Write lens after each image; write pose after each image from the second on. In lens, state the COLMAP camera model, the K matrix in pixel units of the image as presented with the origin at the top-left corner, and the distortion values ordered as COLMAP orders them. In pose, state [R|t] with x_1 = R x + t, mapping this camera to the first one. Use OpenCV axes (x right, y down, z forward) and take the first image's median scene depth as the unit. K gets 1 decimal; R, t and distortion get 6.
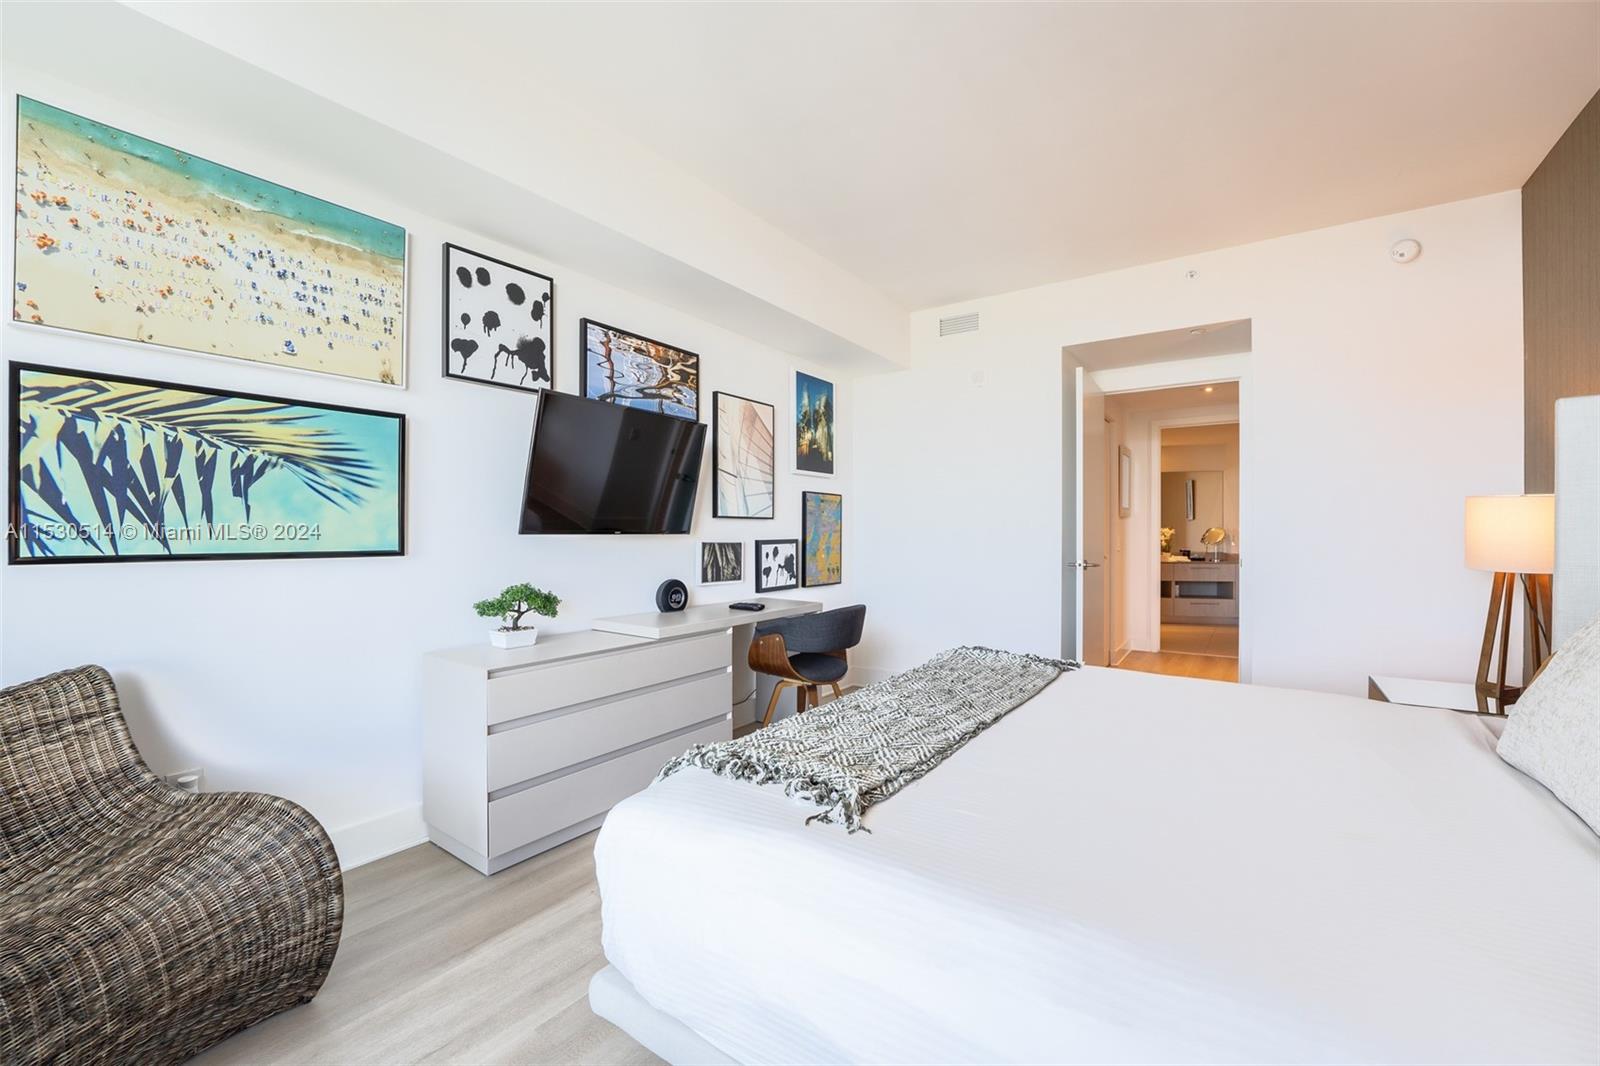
lens RADIAL K [[656.0, 0, 800.0], [0, 656.0, 533.0], [0, 0, 1]] dist [-0.029367, 0.004570]
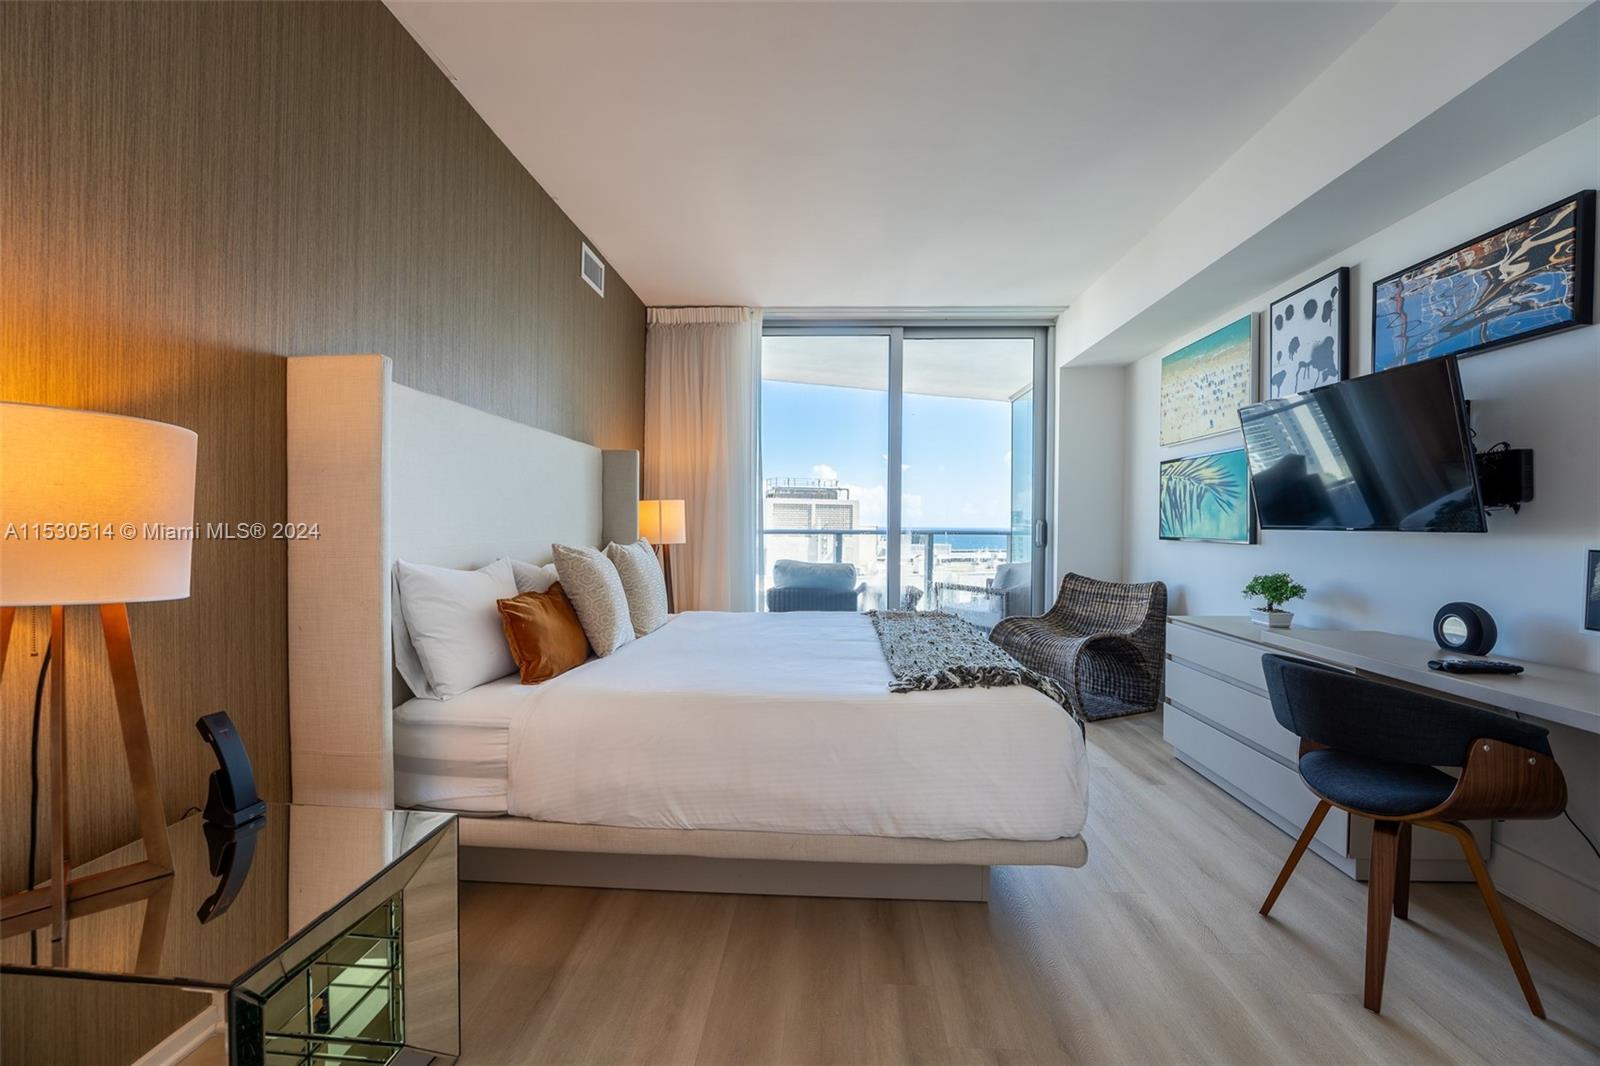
lens RADIAL K [[656.0, 0, 800.0], [0, 656.0, 533.0], [0, 0, 1]] dist [-0.029367, 0.004570]
pose [[-0.843124, -0.001783, -0.537717, 0.877671], [-0.010117, 0.999870, 0.012548, 0.001723], [0.537624, 0.016020, -0.843032, 1.486445]]
